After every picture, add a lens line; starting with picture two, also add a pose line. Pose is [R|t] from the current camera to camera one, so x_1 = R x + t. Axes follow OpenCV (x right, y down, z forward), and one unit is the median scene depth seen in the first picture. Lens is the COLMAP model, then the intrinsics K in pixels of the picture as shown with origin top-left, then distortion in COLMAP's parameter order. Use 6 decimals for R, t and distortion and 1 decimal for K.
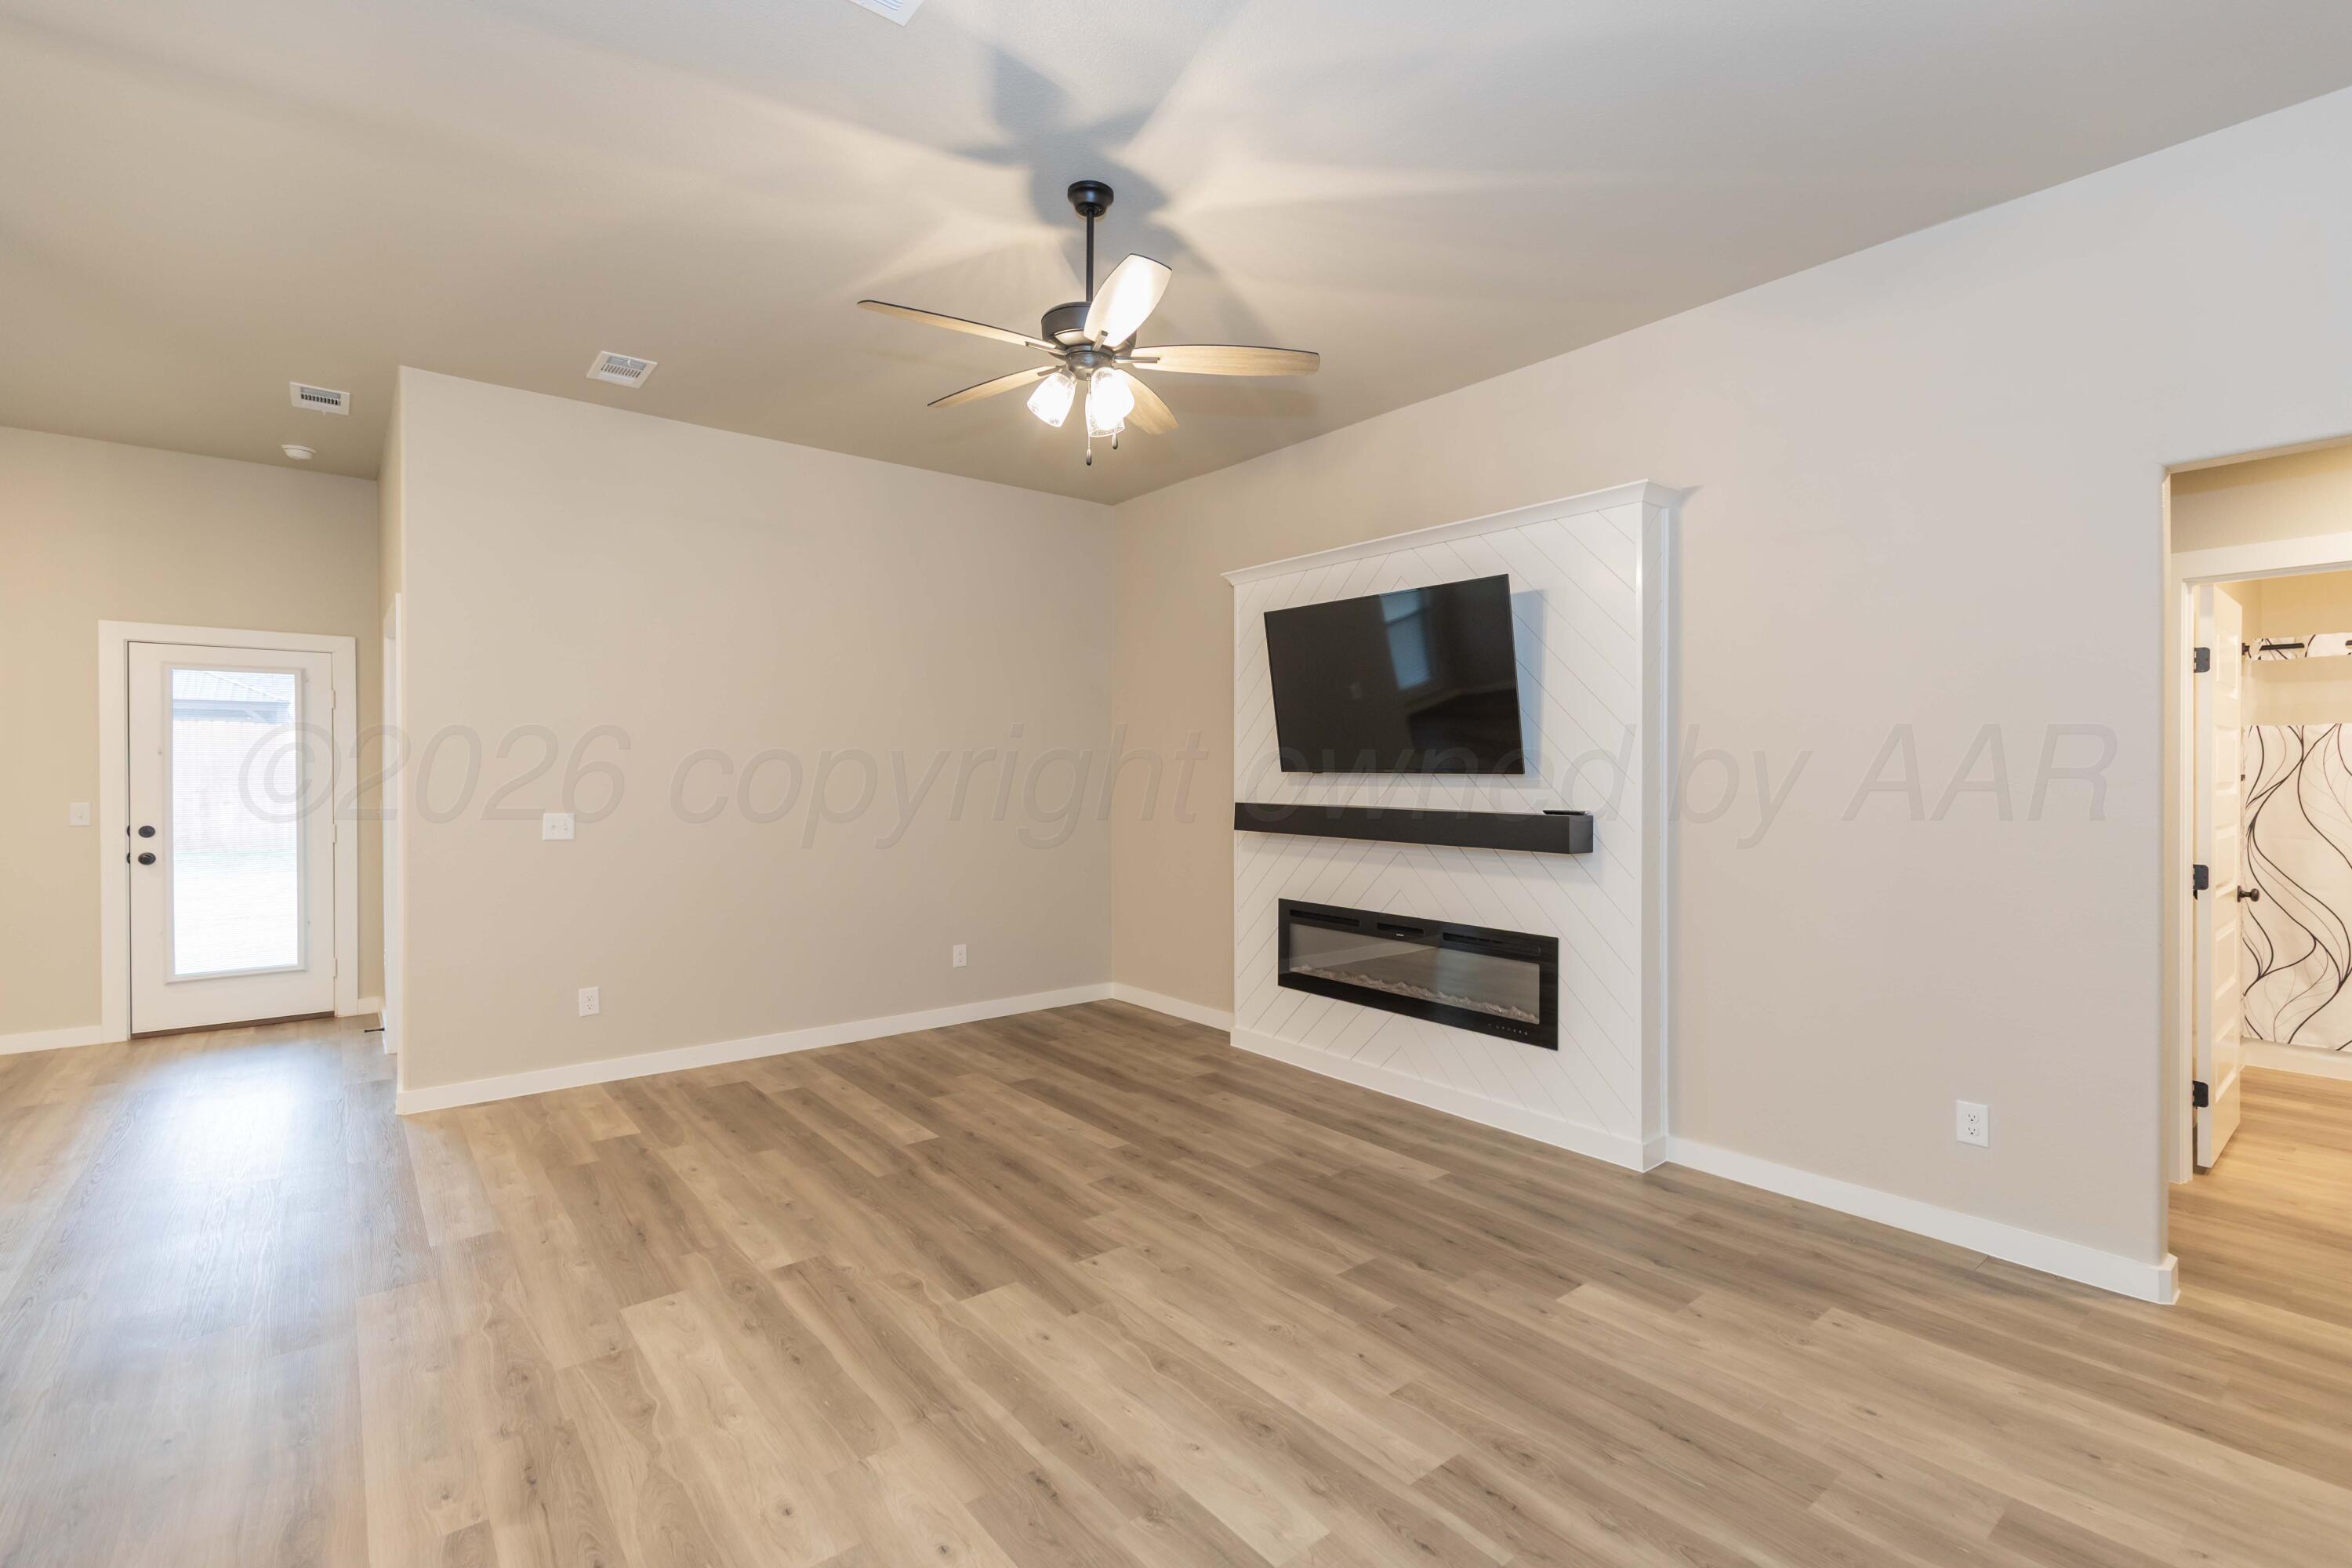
lens RADIAL K [[1053.2, 0, 1184.5], [0, 1053.2, 781.7], [0, 0, 1]] dist [0.007805, -0.002157]
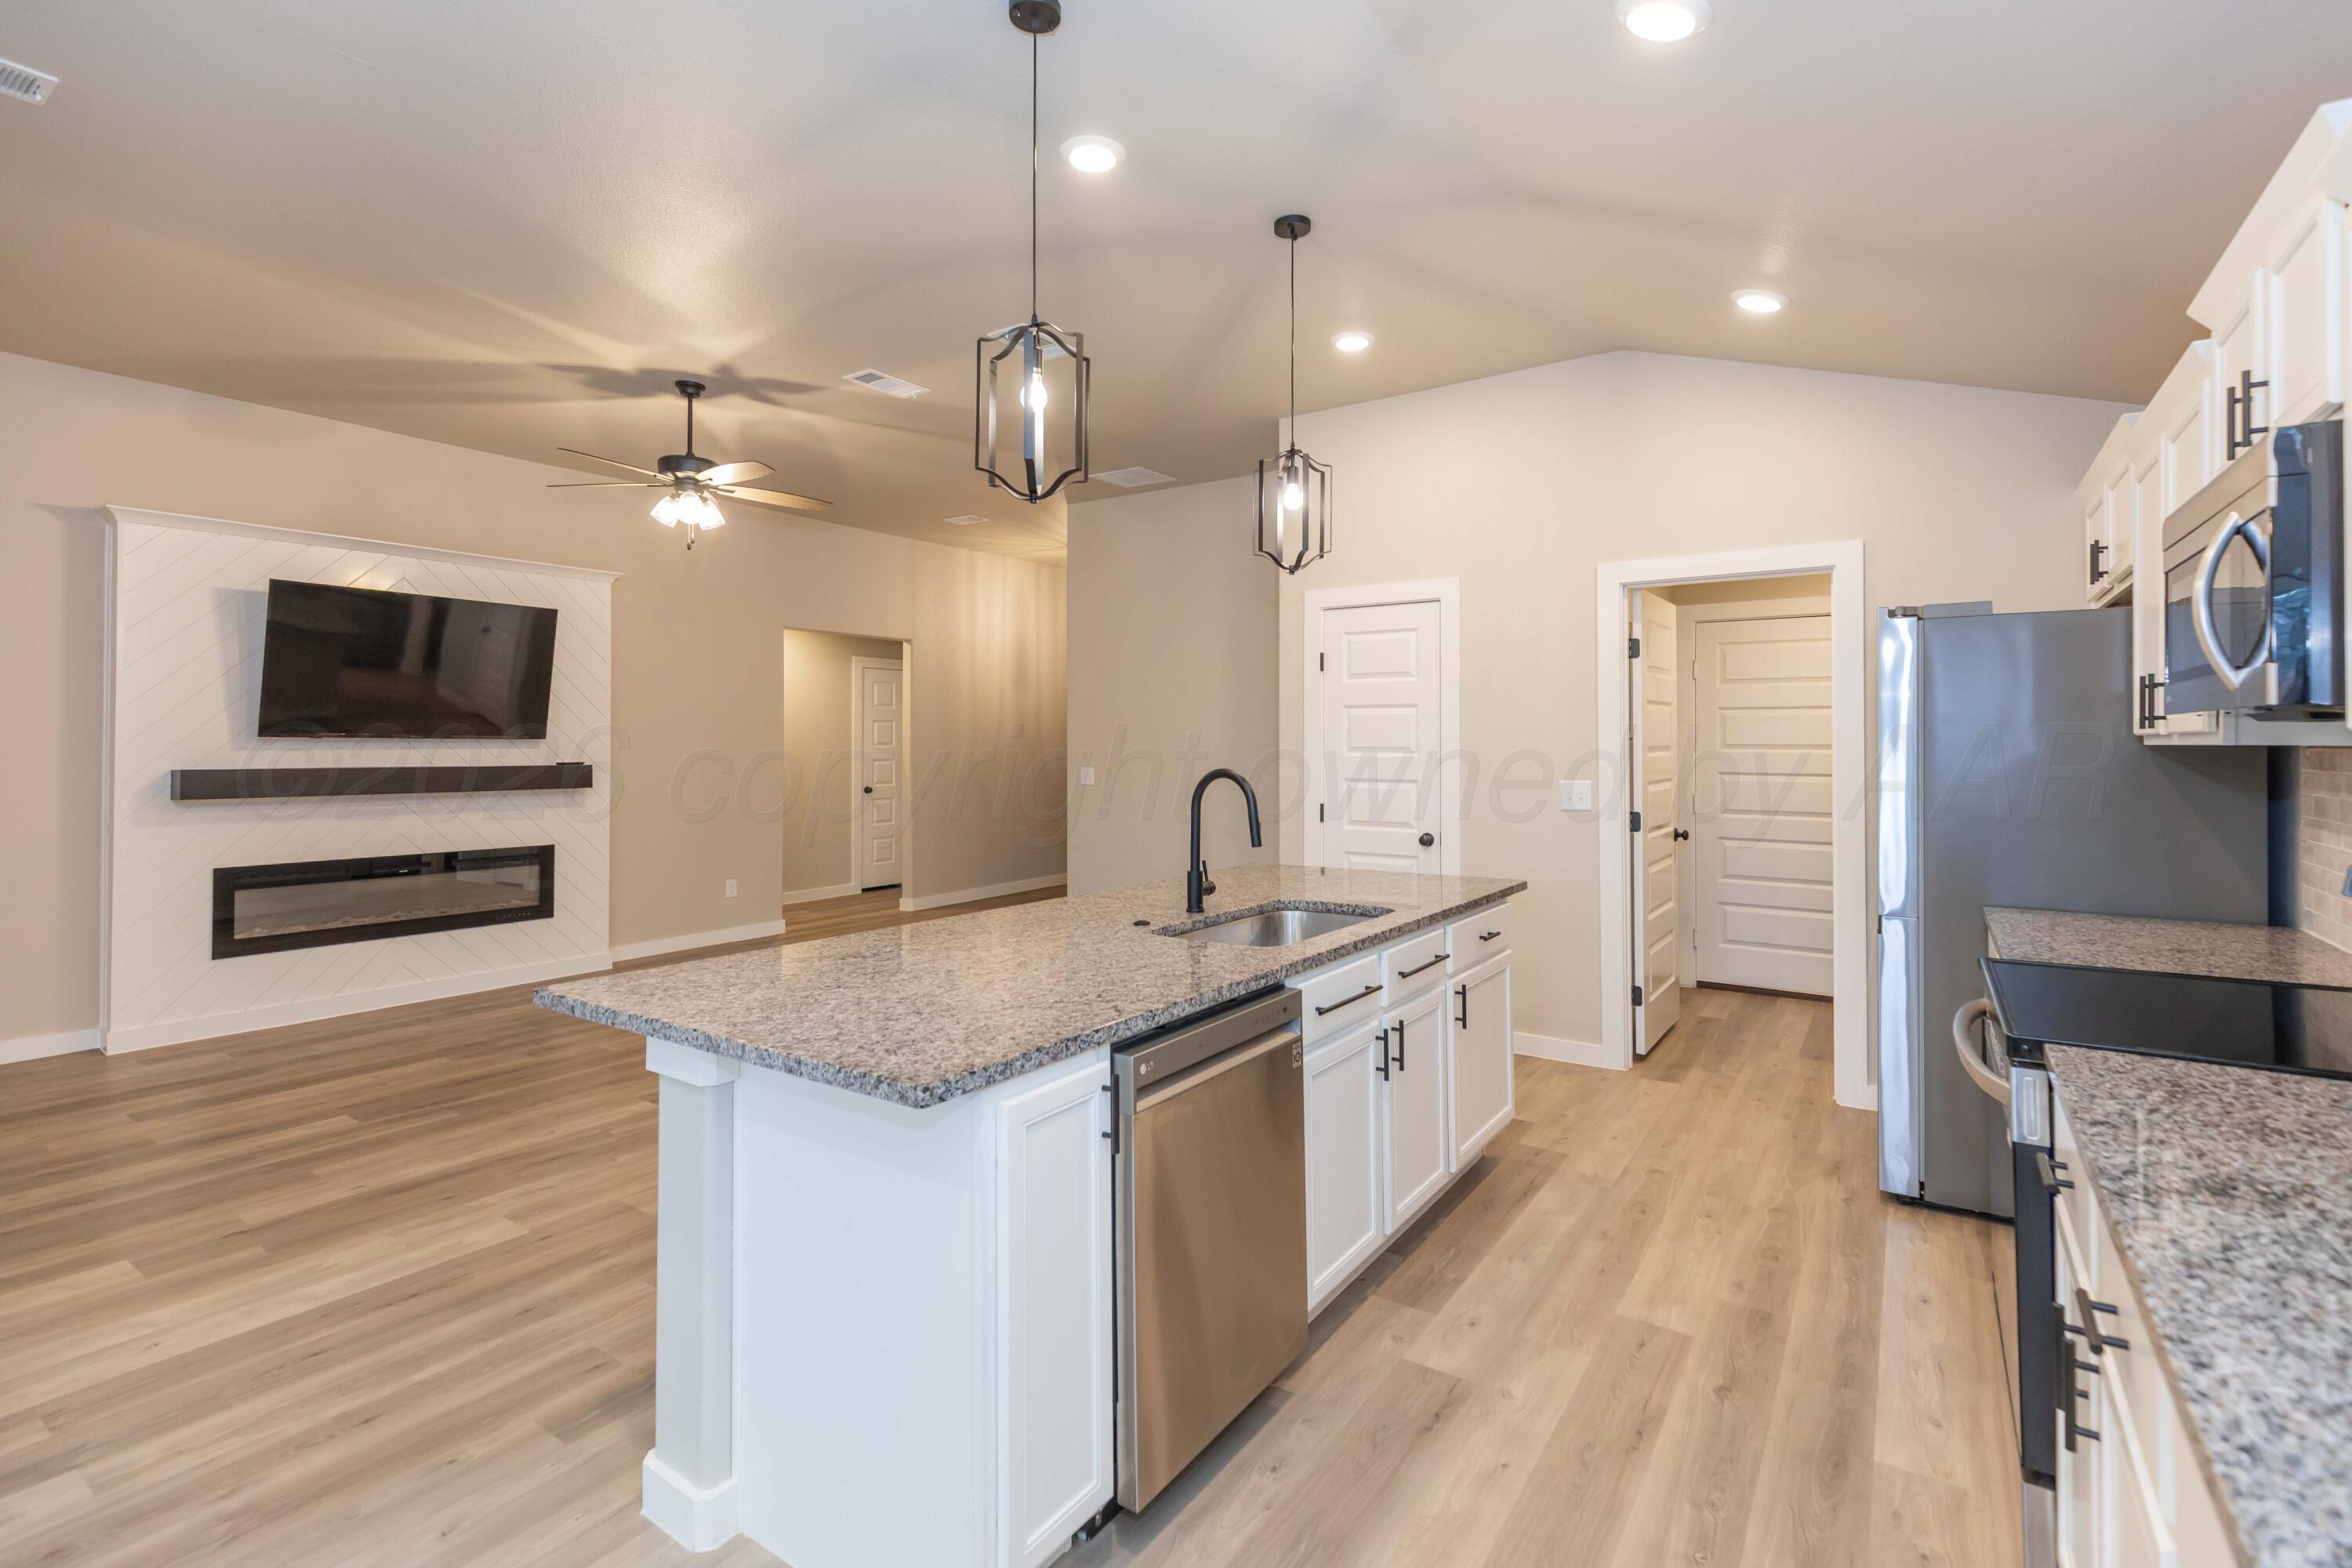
lens RADIAL K [[1053.2, 0, 1194.4], [0, 1053.2, 735.4], [0, 0, 1]] dist [0.007805, -0.002157]
pose [[-0.290869, 0.003295, 0.956757, -1.448688], [0.007040, 0.999974, -0.001303, -0.004124], [-0.956737, 0.006357, -0.290885, 0.560542]]
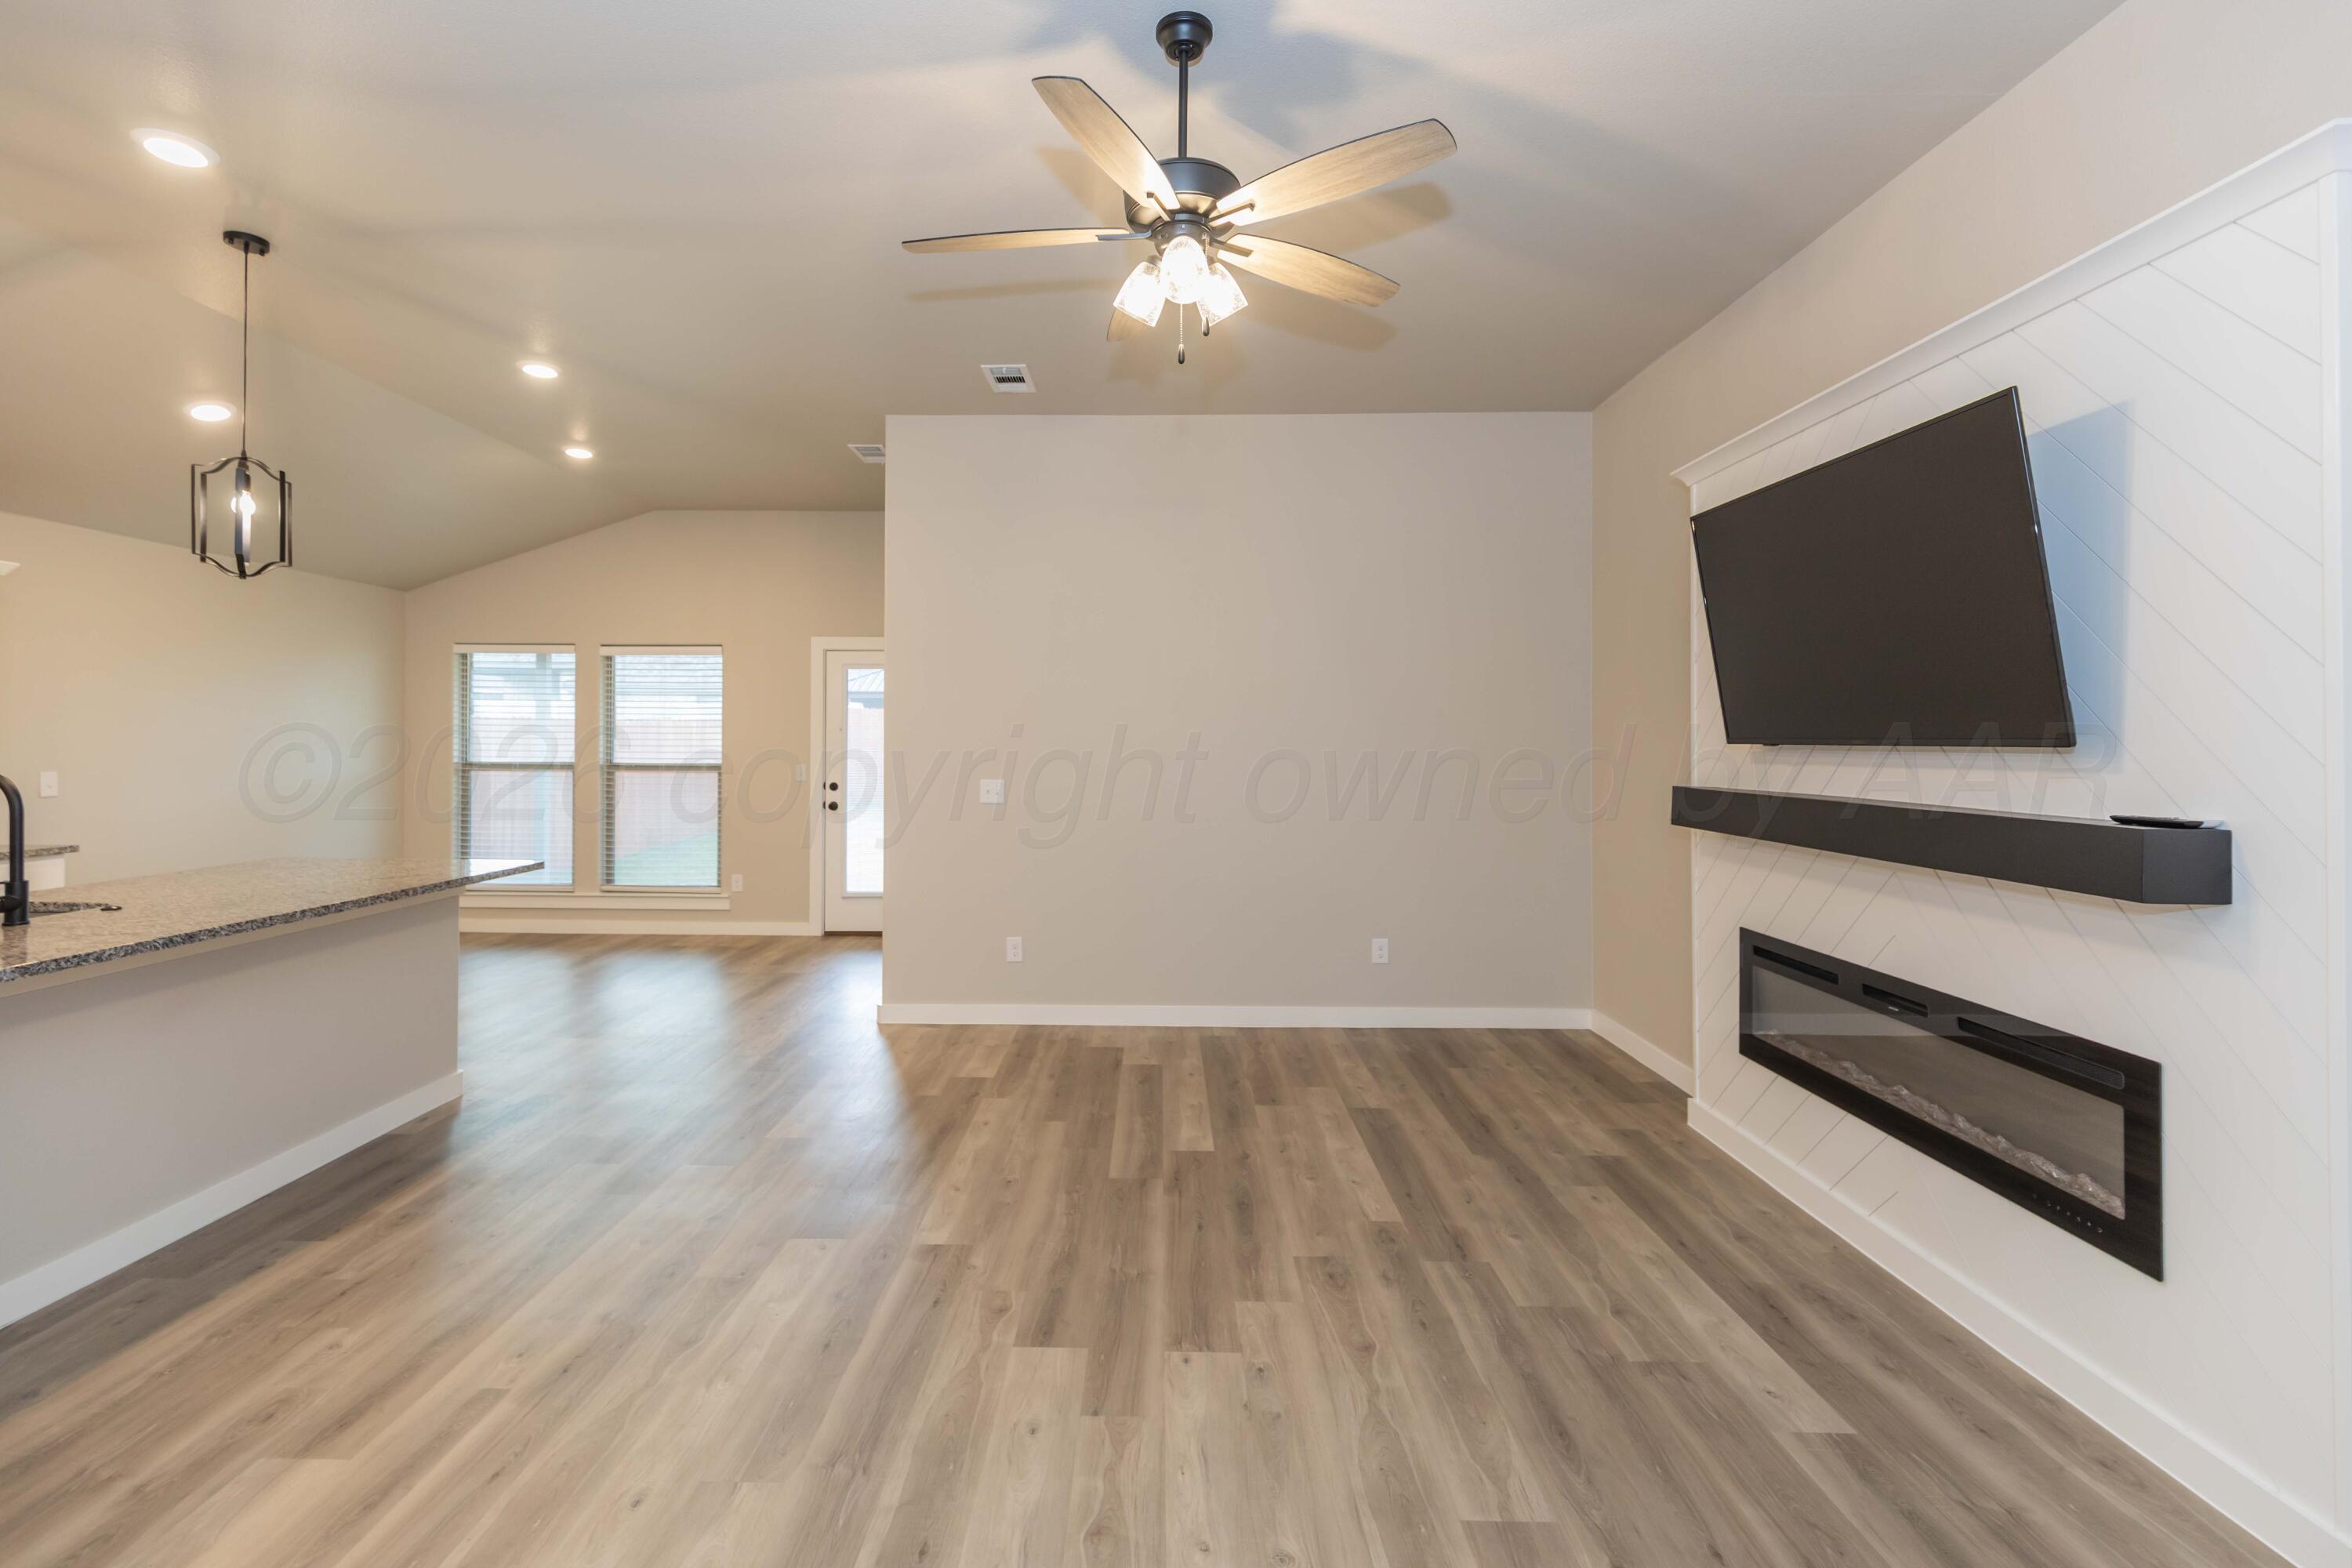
lens RADIAL K [[1053.2, 0, 1145.6], [0, 1053.2, 738.7], [0, 0, 1]] dist [0.007805, -0.002157]
pose [[0.765335, -0.002658, -0.643627, 0.314948], [-0.008335, 0.999867, -0.014041, -0.000340], [0.643579, 0.016110, 0.765210, 0.283758]]
